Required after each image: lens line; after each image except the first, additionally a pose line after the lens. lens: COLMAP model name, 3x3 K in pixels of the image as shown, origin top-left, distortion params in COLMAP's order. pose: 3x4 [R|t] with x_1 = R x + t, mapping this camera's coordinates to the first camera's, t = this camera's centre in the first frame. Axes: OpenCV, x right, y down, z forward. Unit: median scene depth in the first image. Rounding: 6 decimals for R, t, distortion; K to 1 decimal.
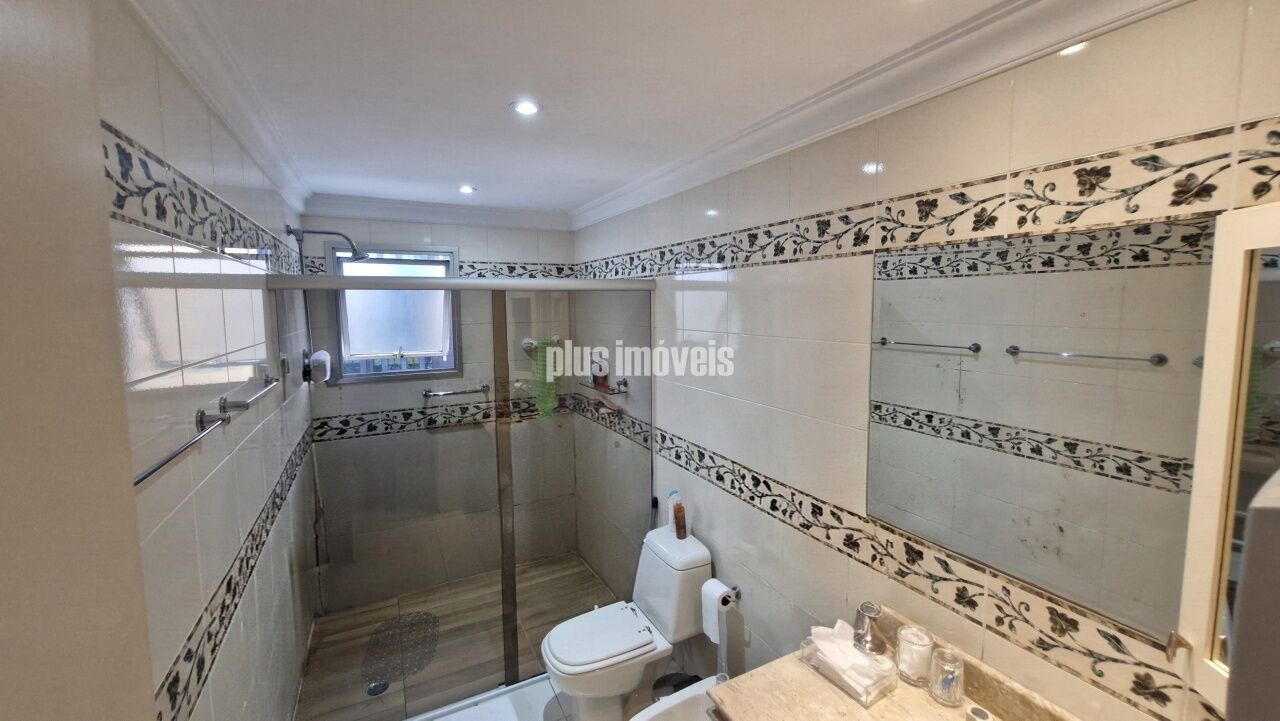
lens RADIAL K [[497.9, 0, 634.2], [0, 497.9, 356.0], [0, 0, 1]] dist [-0.001599, -0.000577]
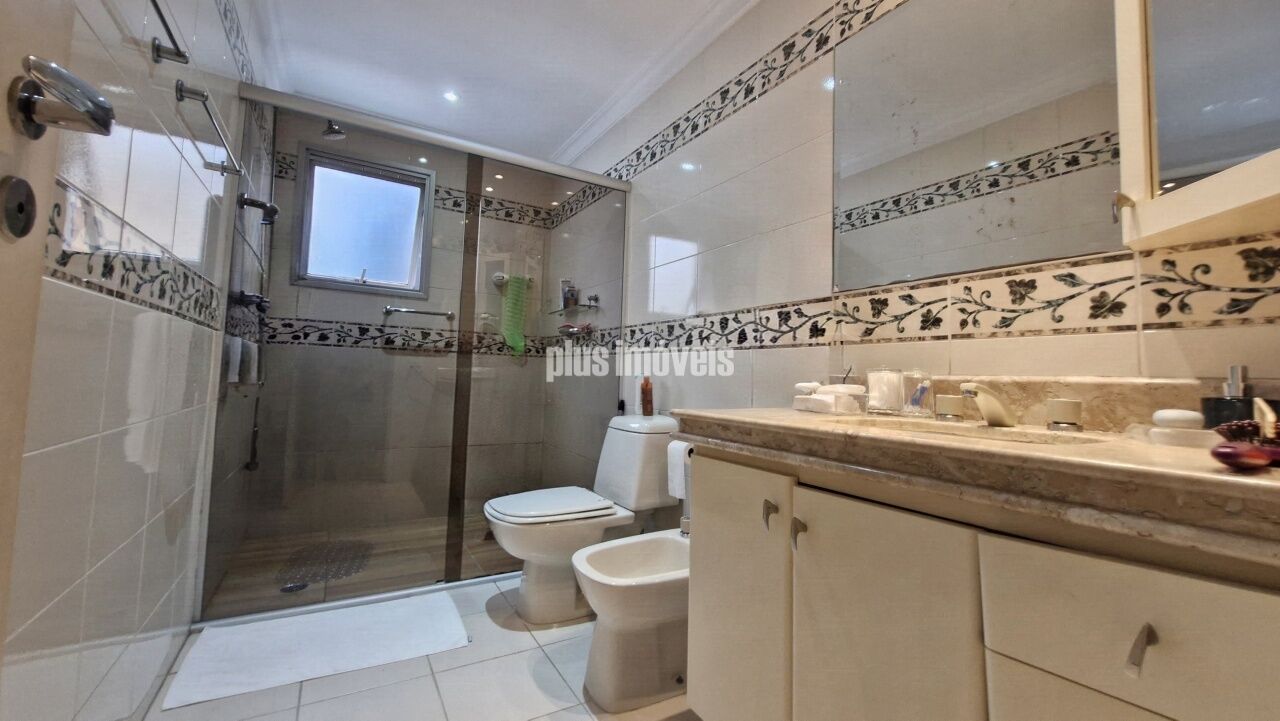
lens RADIAL K [[505.5, 0, 640.7], [0, 505.5, 351.6], [0, 0, 1]] dist [0.000880, -0.002053]
pose [[0.996861, 0.045715, 0.064644, 0.012547], [-0.035305, 0.987458, -0.153882, 0.389282], [-0.070868, 0.151117, 0.985972, 0.026591]]
